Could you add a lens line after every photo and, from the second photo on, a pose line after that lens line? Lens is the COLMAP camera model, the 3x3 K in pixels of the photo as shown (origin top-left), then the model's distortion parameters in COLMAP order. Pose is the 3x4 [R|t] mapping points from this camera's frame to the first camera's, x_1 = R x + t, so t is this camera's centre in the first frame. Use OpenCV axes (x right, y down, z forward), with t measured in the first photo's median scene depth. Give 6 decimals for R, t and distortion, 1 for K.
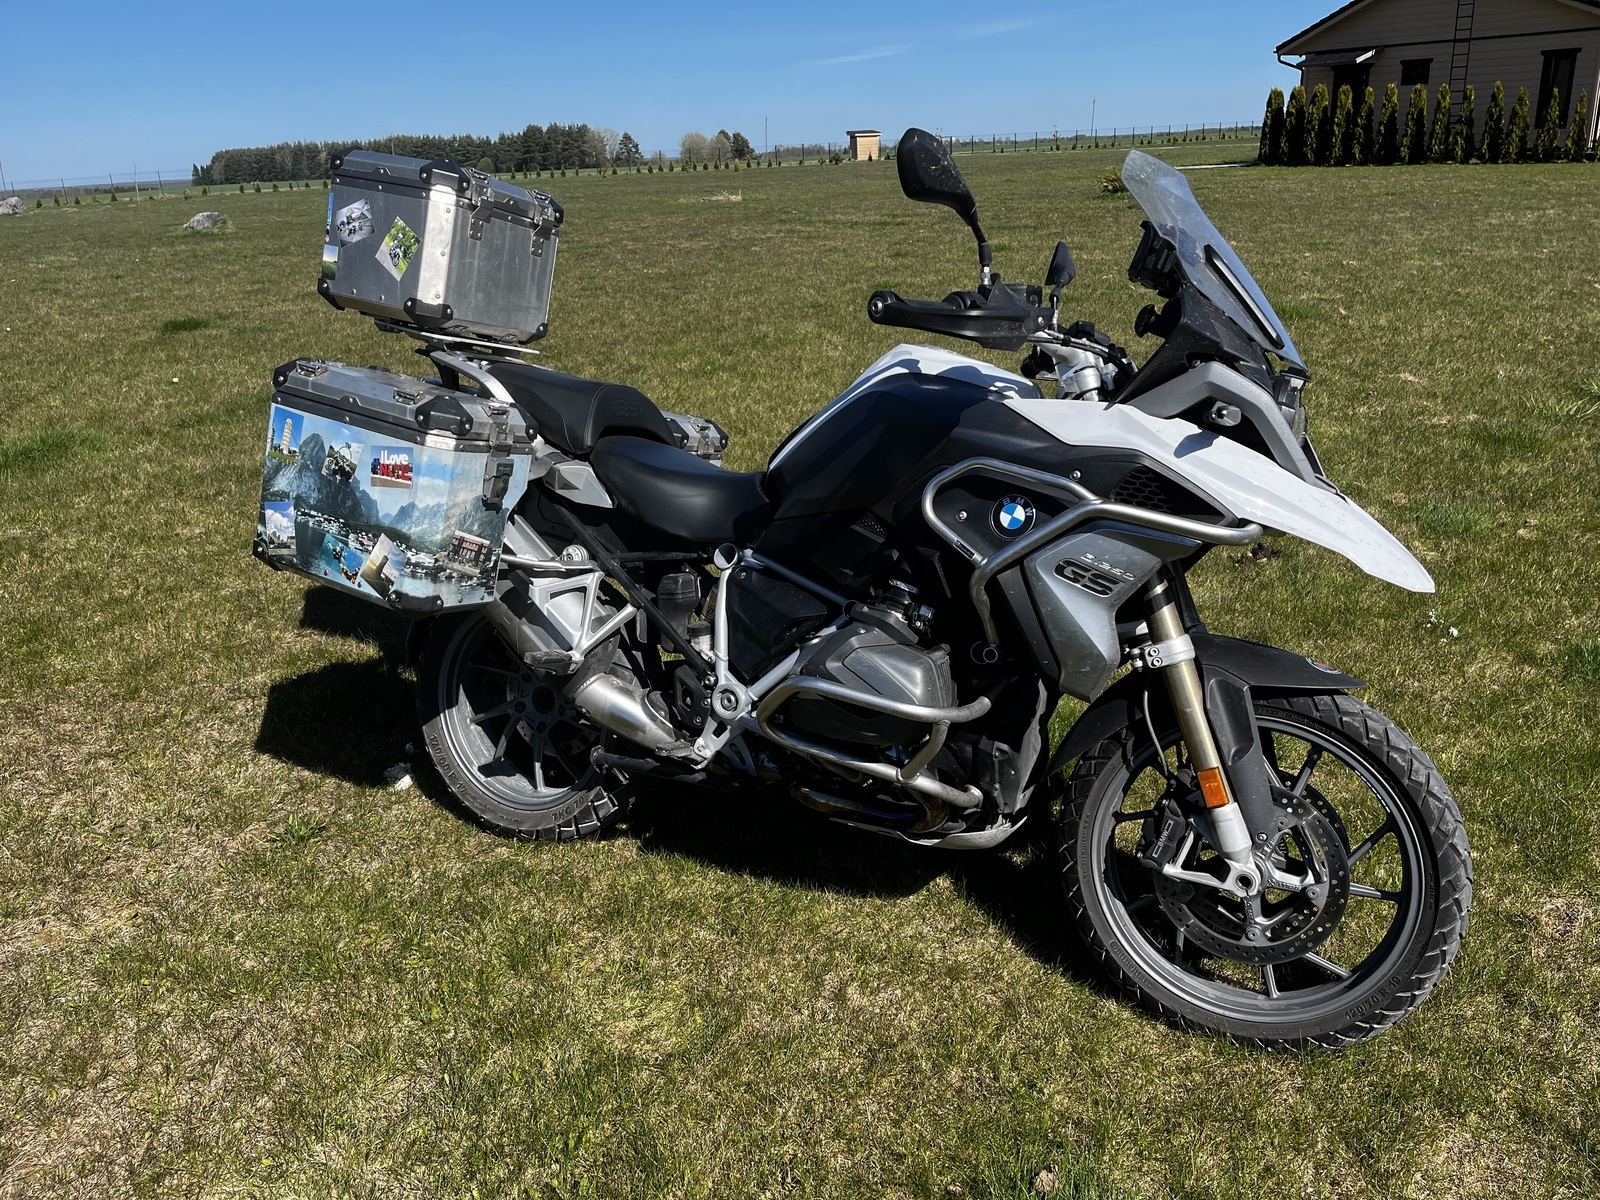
lens RADIAL K [[1212.7, 0, 800.7], [0, 1212.7, 598.4], [0, 0, 1]] dist [0.032863, -0.031140]
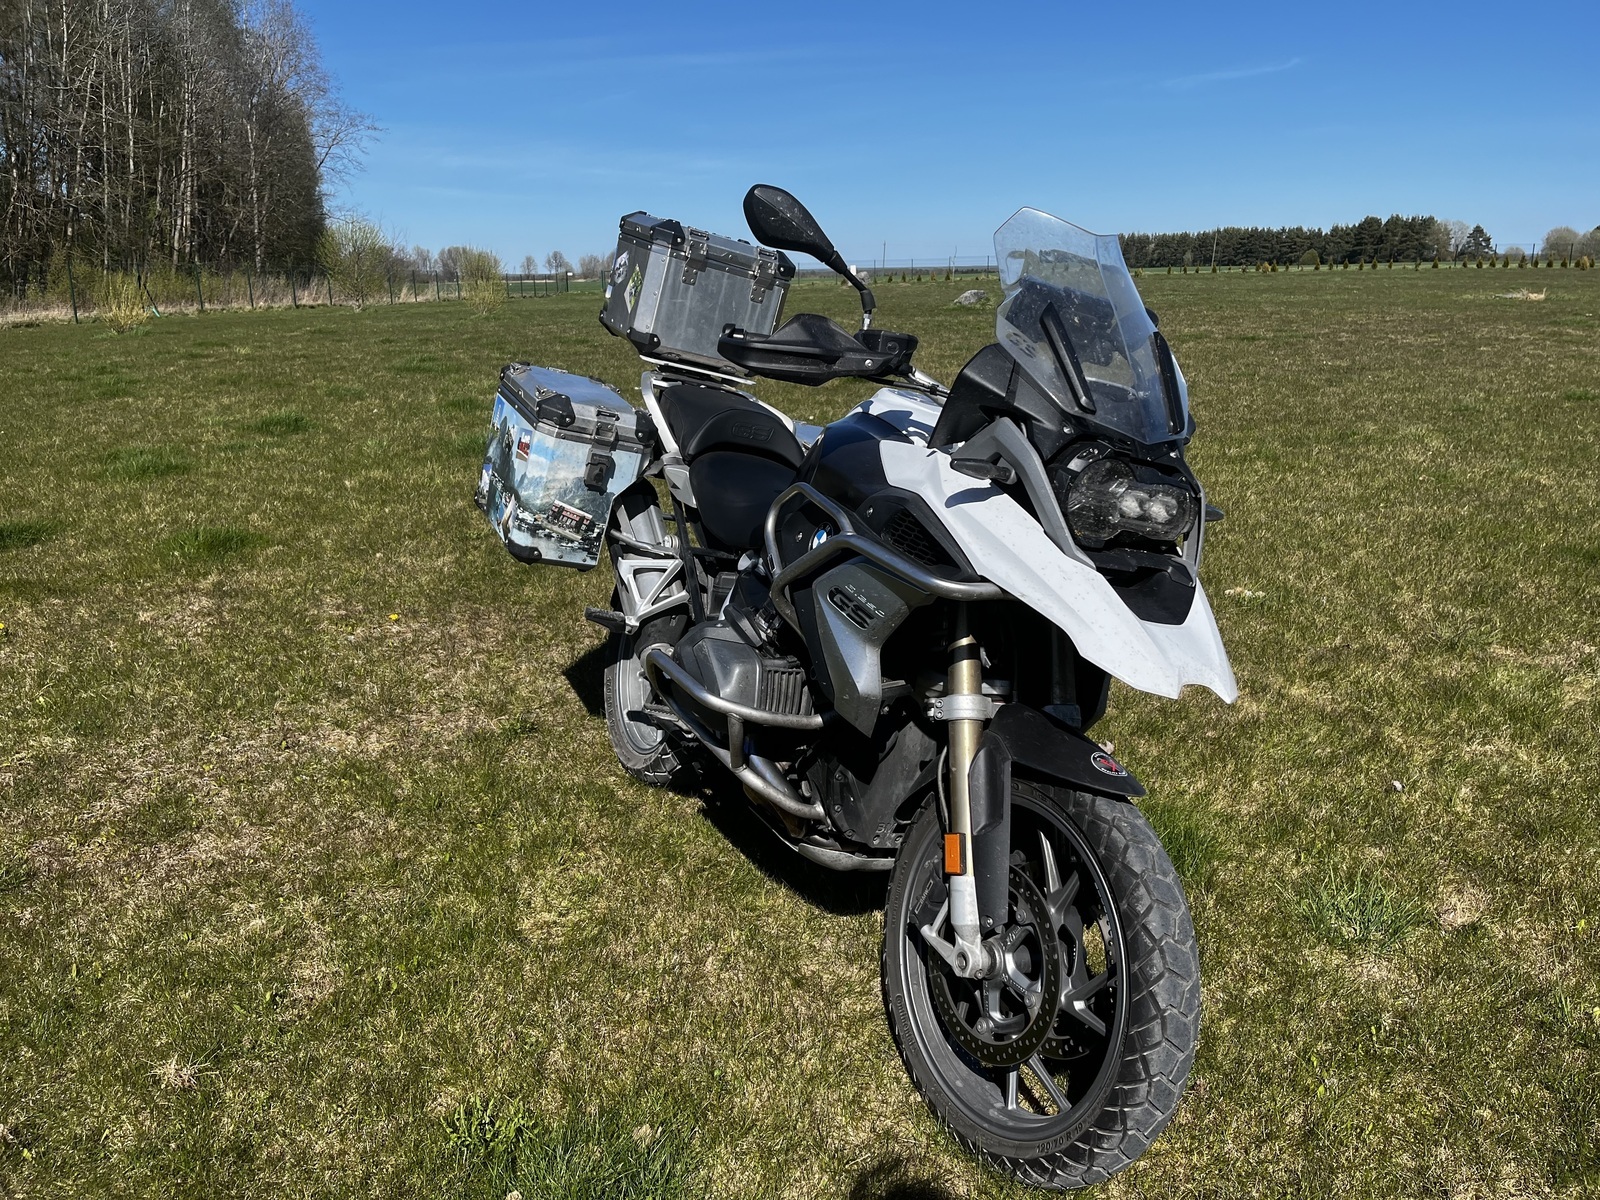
lens RADIAL K [[1212.7, 0, 798.7], [0, 1212.7, 600.7], [0, 0, 1]] dist [0.032863, -0.031140]
pose [[0.802921, 0.185324, -0.566545, 0.640571], [-0.222165, 0.975000, 0.004077, -0.014091], [0.553137, 0.122593, 0.824021, 0.097433]]
